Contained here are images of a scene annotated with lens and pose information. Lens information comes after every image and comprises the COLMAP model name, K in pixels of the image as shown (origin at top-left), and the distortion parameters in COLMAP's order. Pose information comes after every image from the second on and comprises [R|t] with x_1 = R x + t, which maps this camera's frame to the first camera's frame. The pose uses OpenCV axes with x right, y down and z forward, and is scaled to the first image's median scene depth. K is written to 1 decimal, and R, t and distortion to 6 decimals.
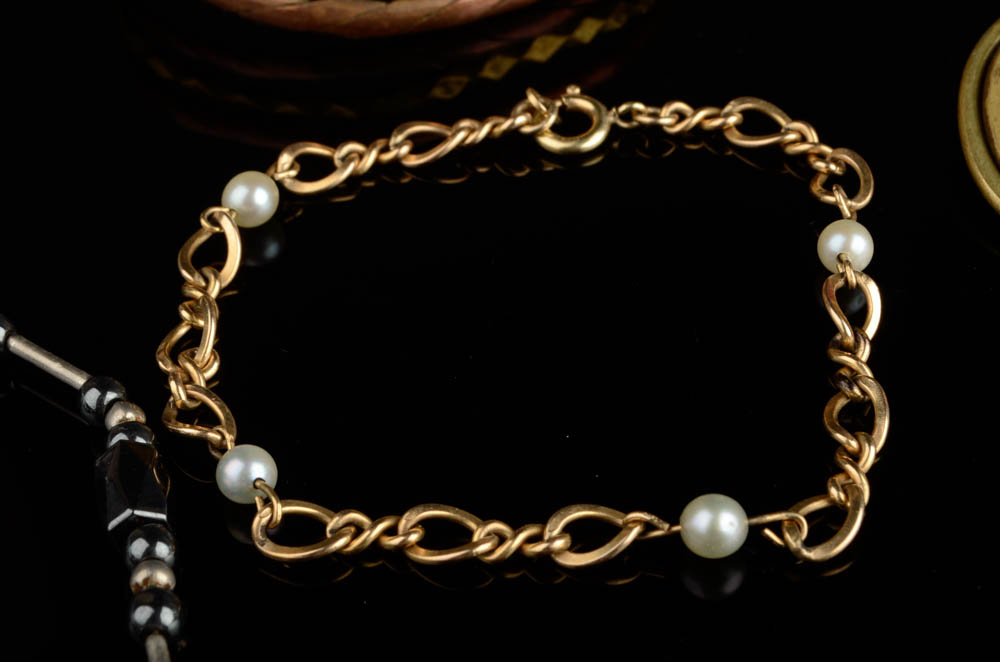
lens RADIAL K [[2233.5, 0, 502.7], [0, 2233.5, 330.1], [0, 0, 1]] dist [0.006699, 0.000000]
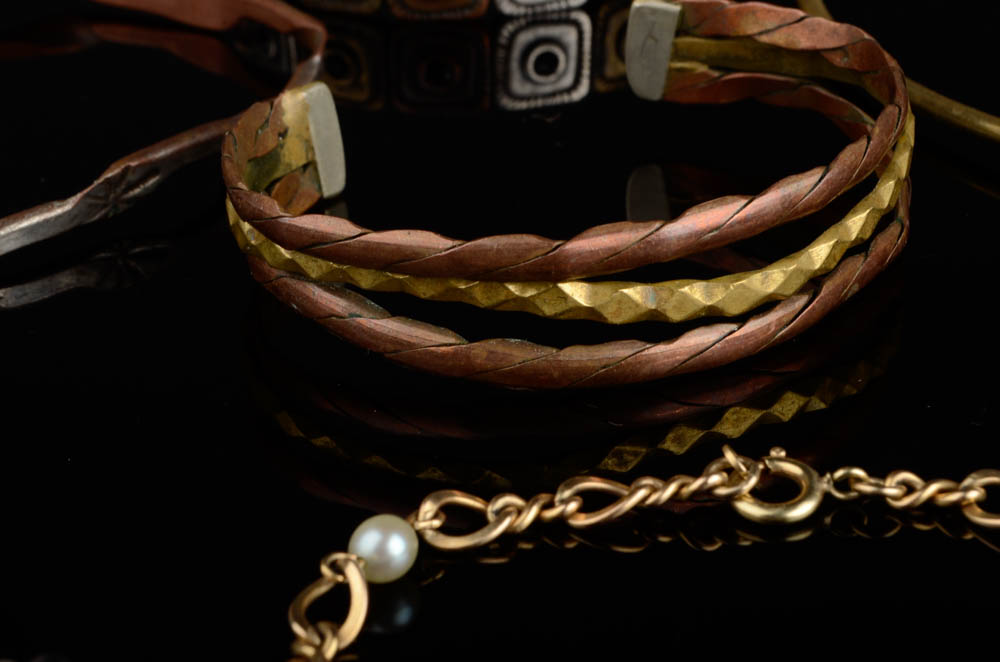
lens RADIAL K [[2233.5, 0, 496.8], [0, 2233.5, 330.6], [0, 0, 1]] dist [0.006699, 0.000000]
pose [[0.996396, 0.056274, -0.063475, -0.022862], [-0.069916, 0.968538, -0.238841, 0.055516], [0.048037, 0.242418, 0.968982, 0.179733]]
